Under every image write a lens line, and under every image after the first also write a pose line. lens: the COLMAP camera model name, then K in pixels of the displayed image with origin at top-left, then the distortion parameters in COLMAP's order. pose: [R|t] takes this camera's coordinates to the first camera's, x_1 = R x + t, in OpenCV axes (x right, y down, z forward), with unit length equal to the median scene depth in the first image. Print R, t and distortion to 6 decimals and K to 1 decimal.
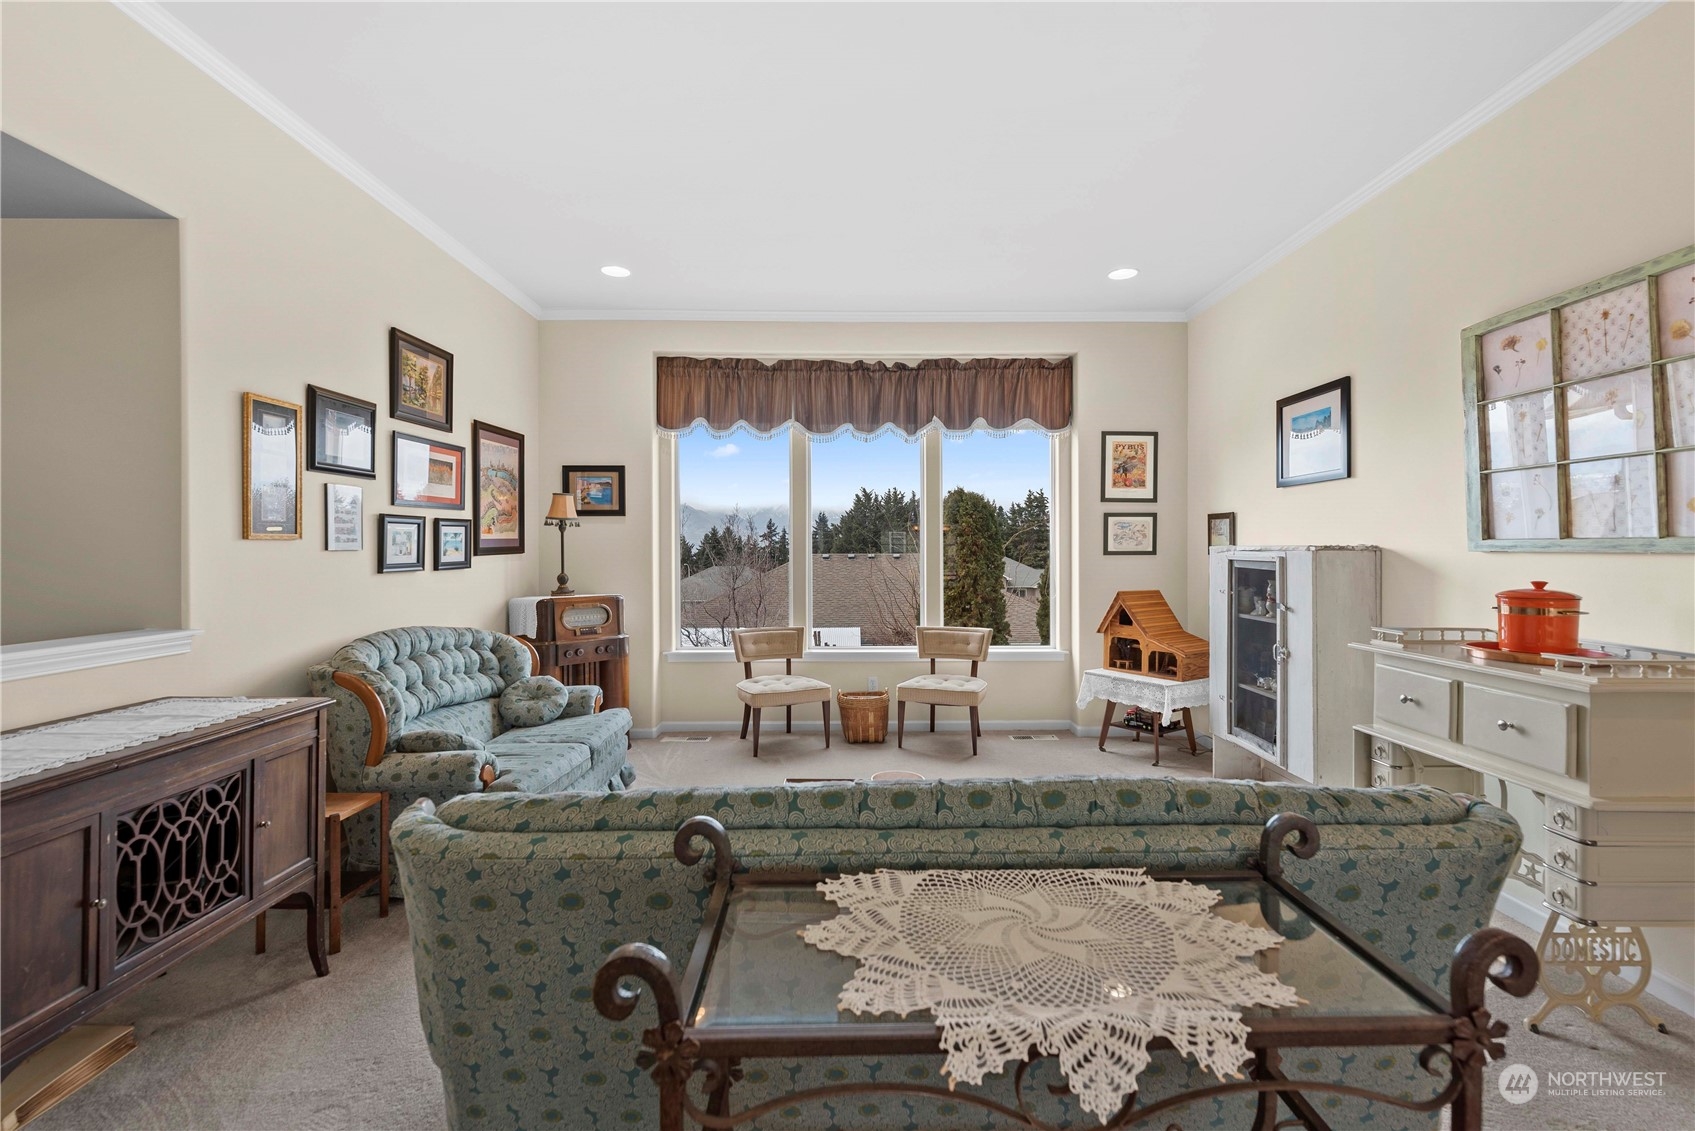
lens RADIAL K [[741.6, 0, 858.0], [0, 741.6, 550.3], [0, 0, 1]] dist [0.001147, -0.000174]
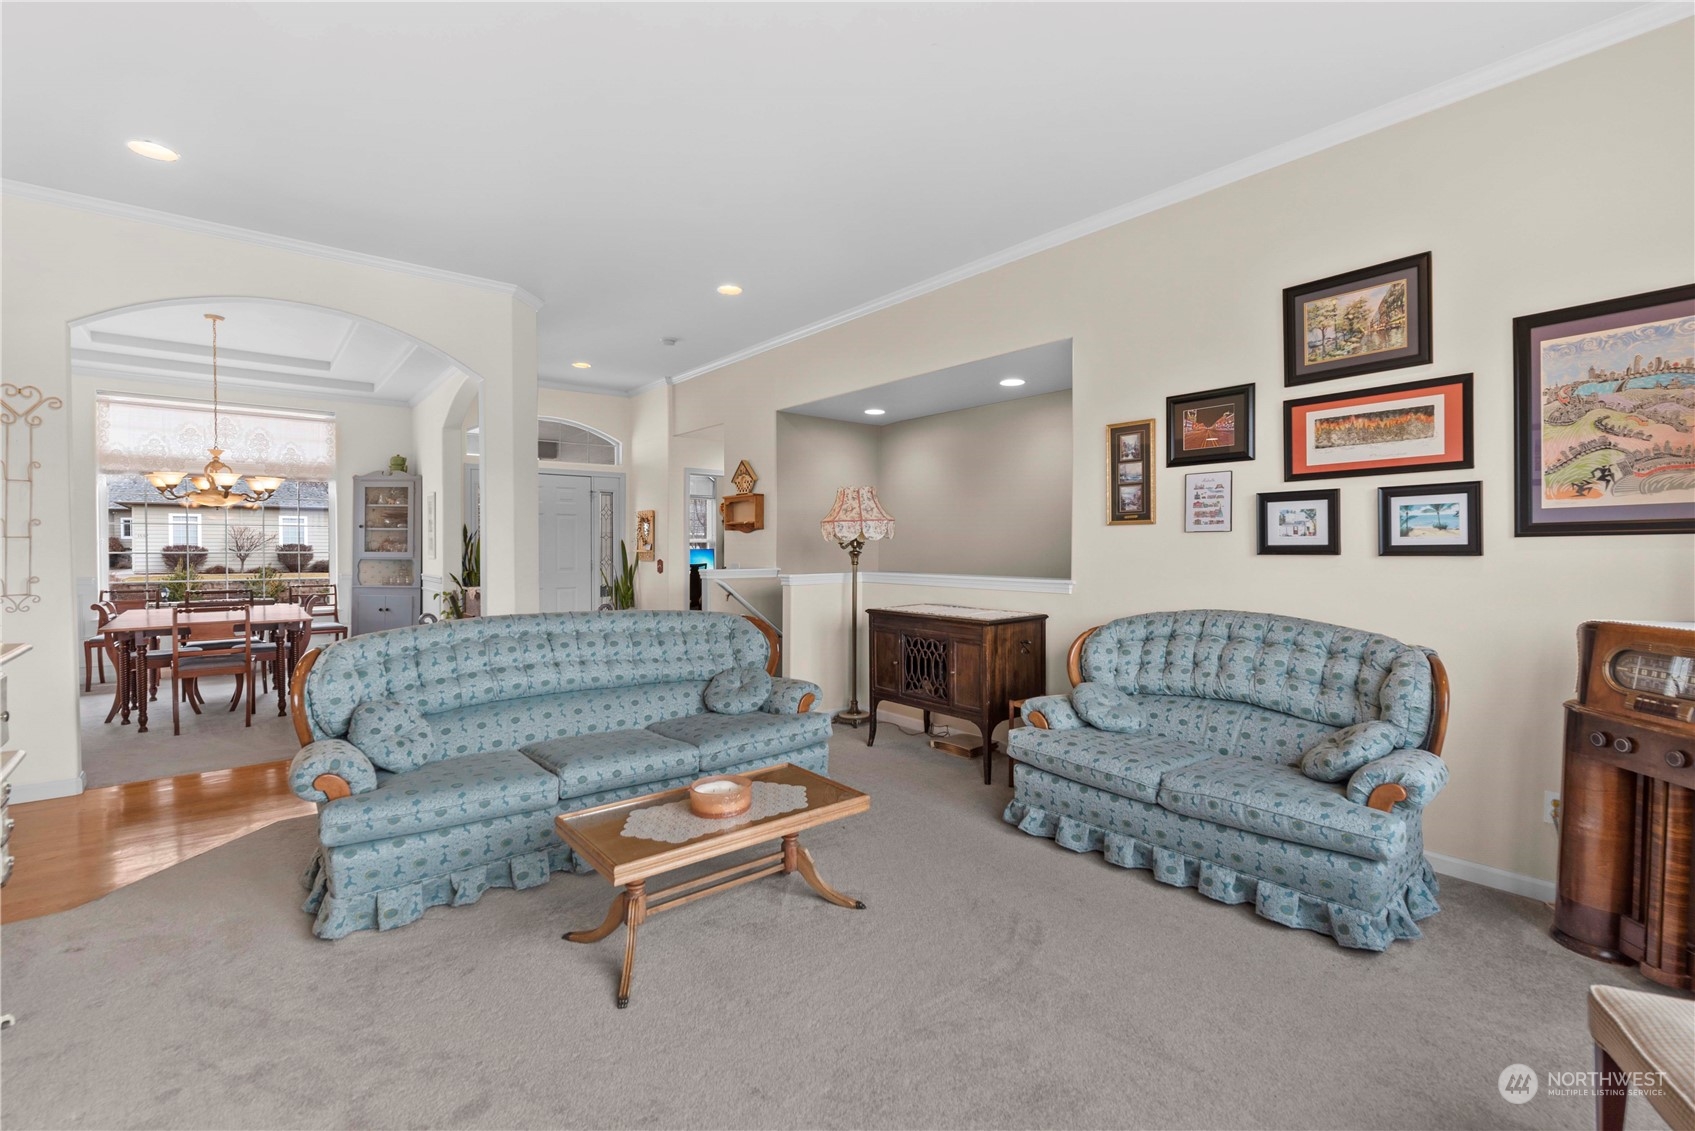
lens RADIAL K [[741.6, 0, 858.0], [0, 741.6, 550.3], [0, 0, 1]] dist [0.001147, -0.000174]
pose [[-0.776965, 0.005923, -0.629516, 0.371275], [-0.000057, 0.999955, 0.009479, 0.015945], [0.629544, 0.007401, -0.776930, 1.386829]]
